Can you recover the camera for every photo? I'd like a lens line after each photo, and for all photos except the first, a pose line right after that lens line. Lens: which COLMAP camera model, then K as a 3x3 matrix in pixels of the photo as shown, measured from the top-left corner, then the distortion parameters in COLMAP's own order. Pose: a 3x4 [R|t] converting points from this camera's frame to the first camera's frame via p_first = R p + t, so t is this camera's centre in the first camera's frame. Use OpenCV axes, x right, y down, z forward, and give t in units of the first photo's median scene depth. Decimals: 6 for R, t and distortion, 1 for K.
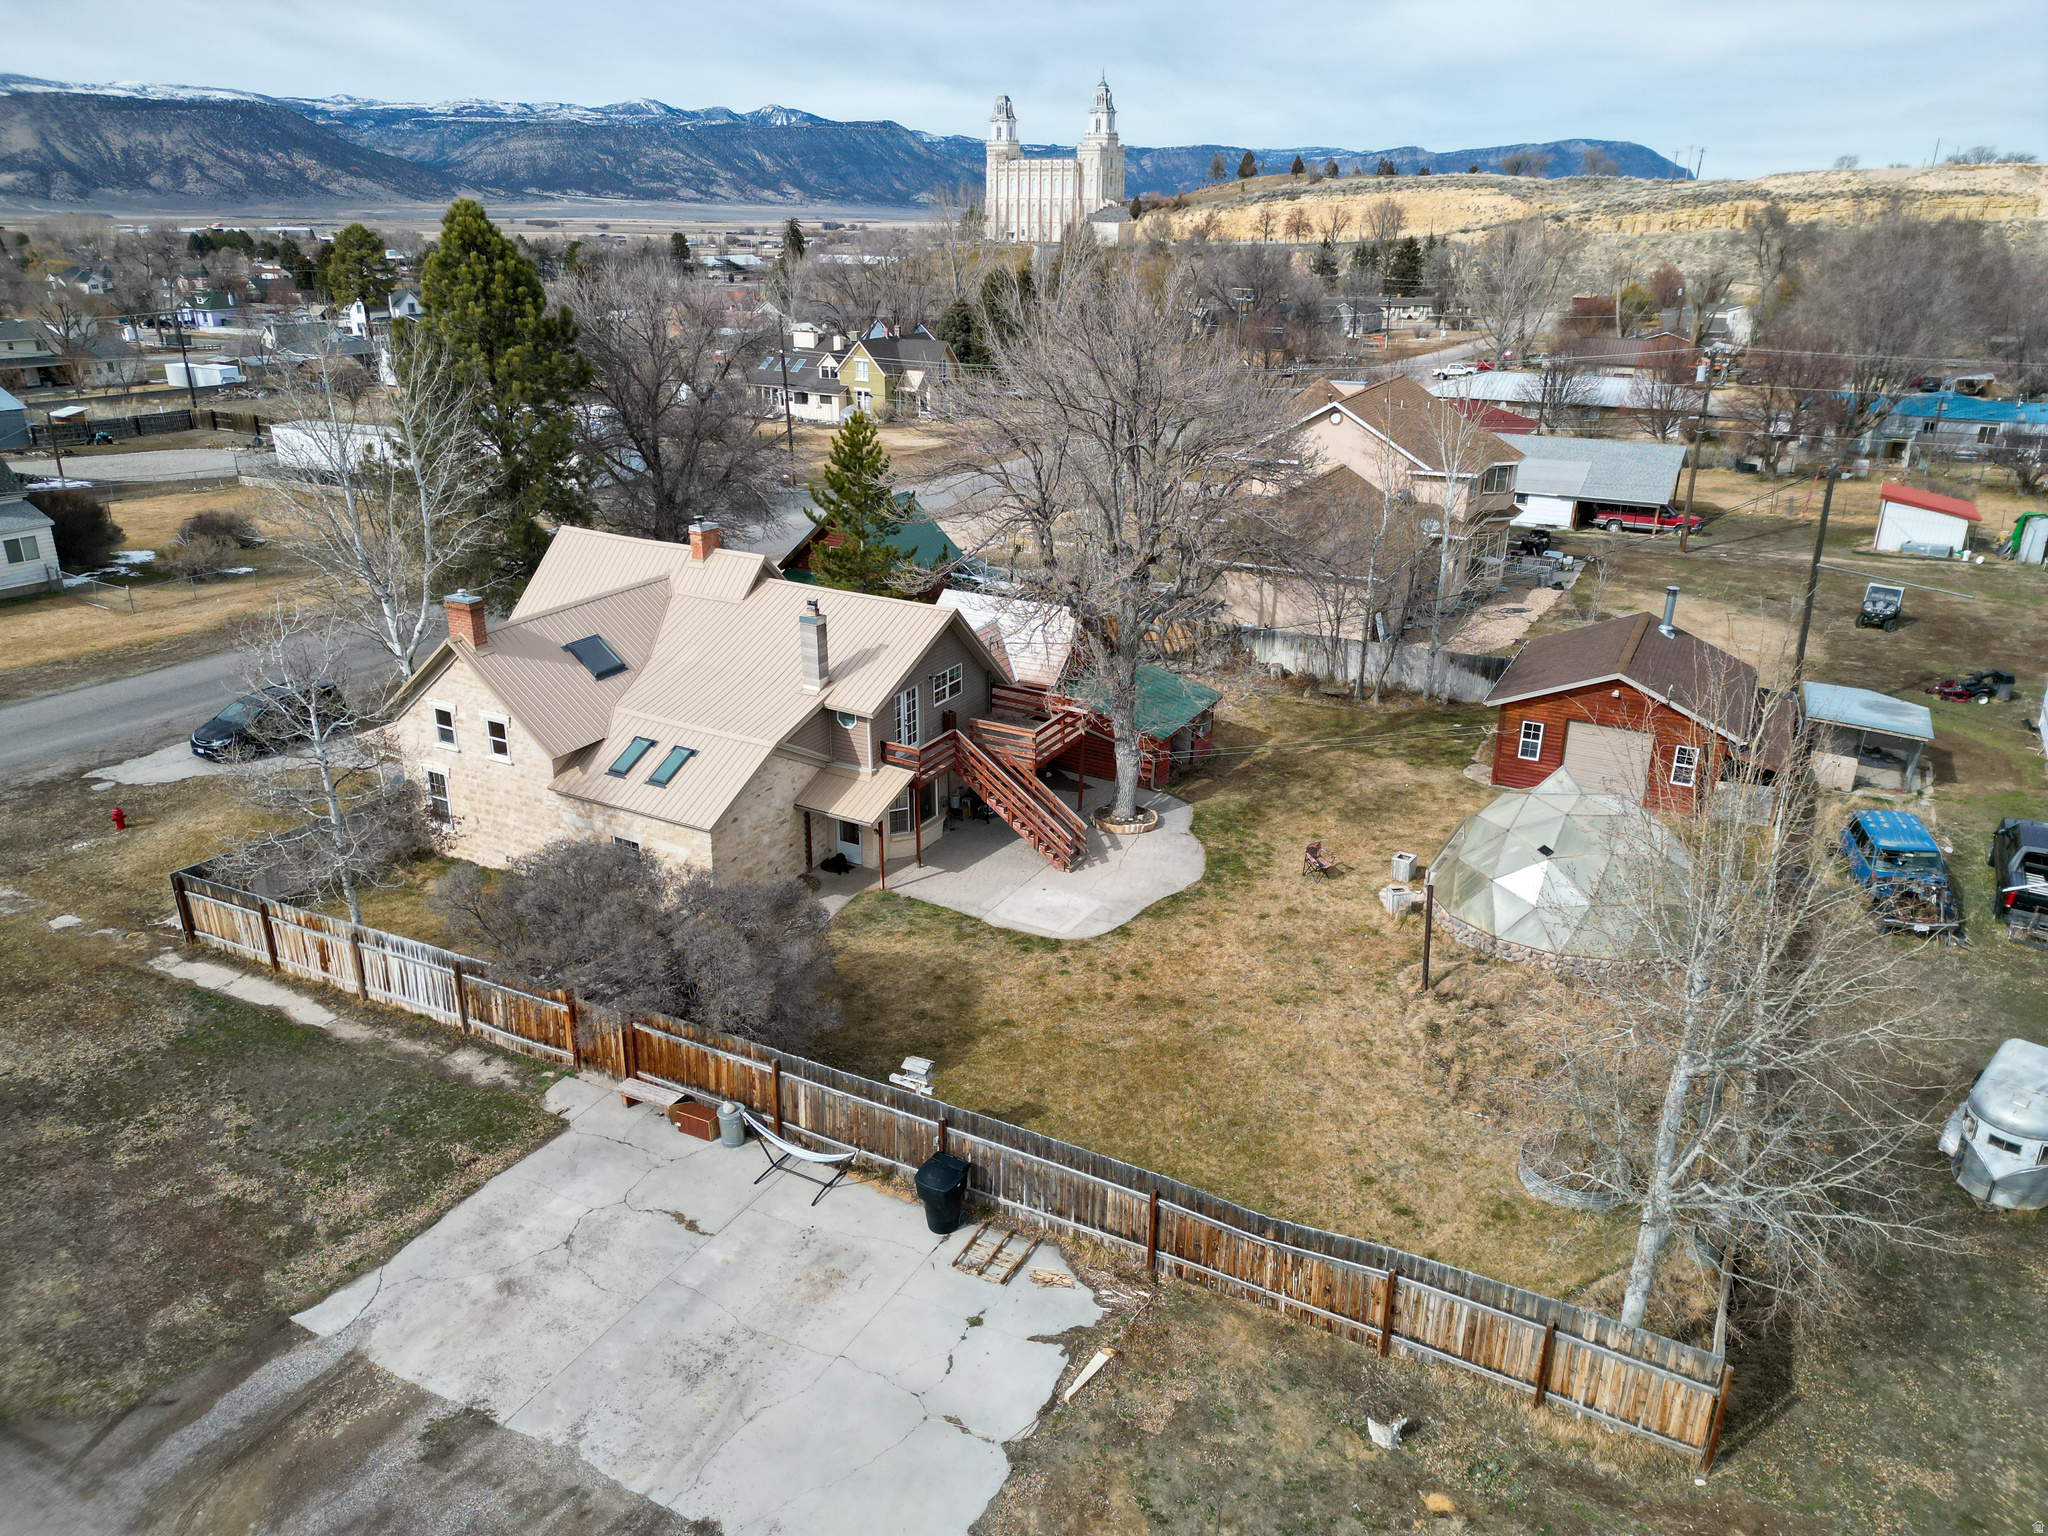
lens RADIAL K [[1409.4, 0, 1024.0], [0, 1409.4, 768.0], [0, 0, 1]] dist [0.005263, 0.001310]
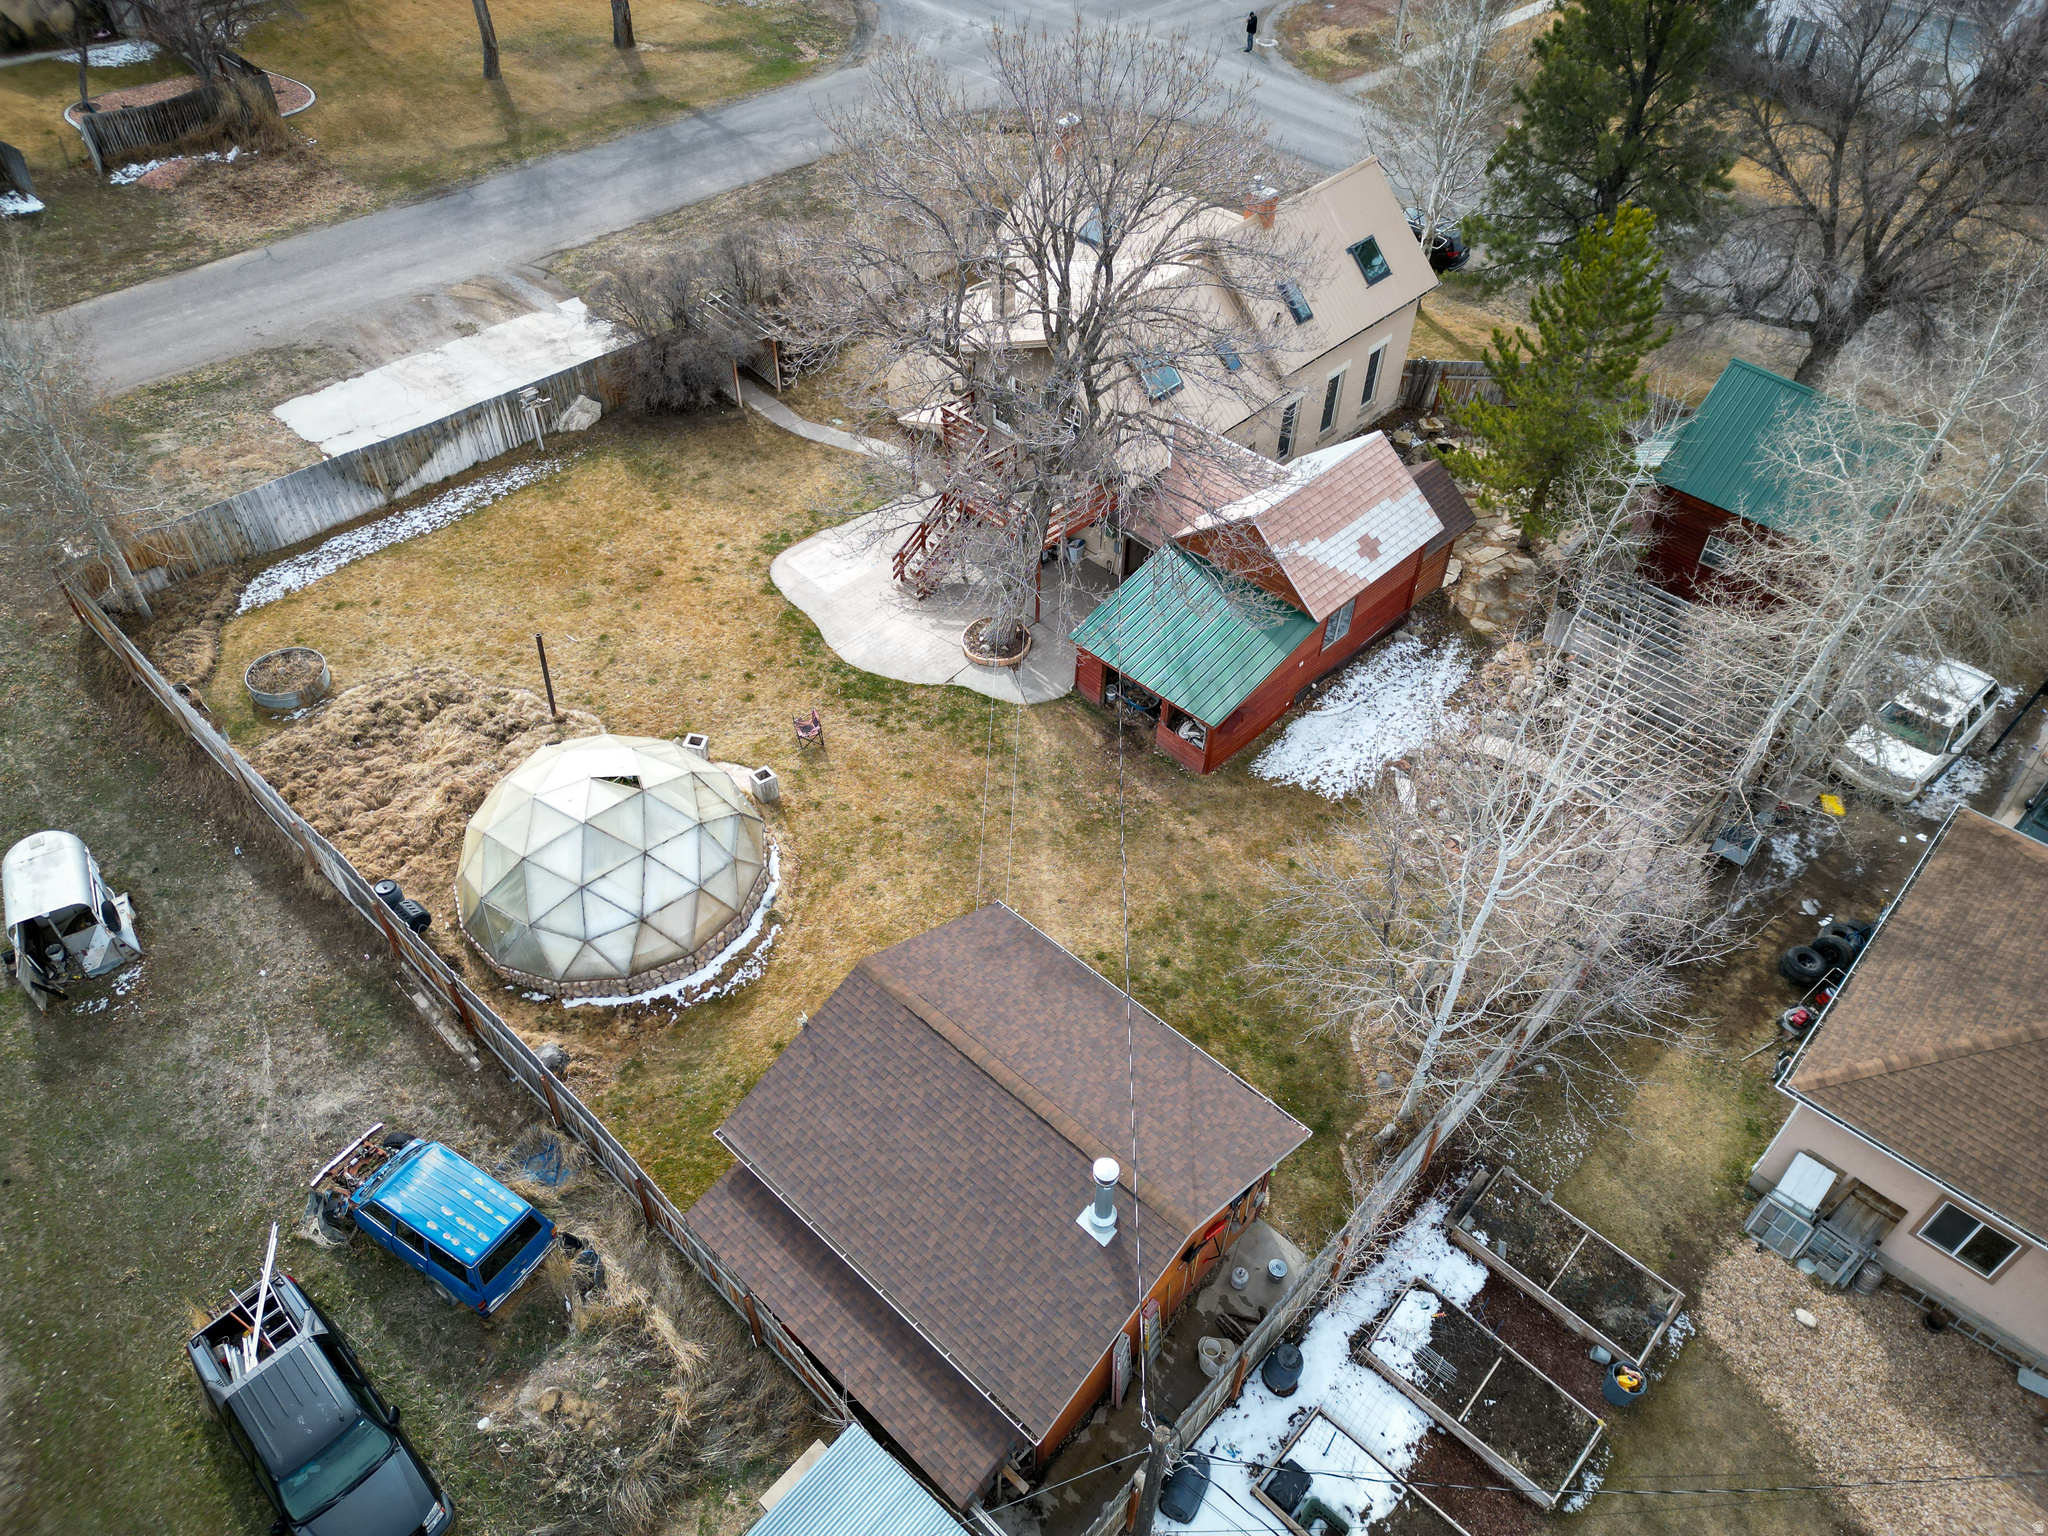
lens RADIAL K [[1409.4, 0, 1024.0], [0, 1409.4, 768.0], [0, 0, 1]] dist [0.005263, 0.001310]
pose [[-0.254033, 0.659826, -0.707175, 0.812722], [-0.389281, 0.599572, 0.699266, -0.593490], [0.885396, 0.452927, 0.104547, 1.017347]]
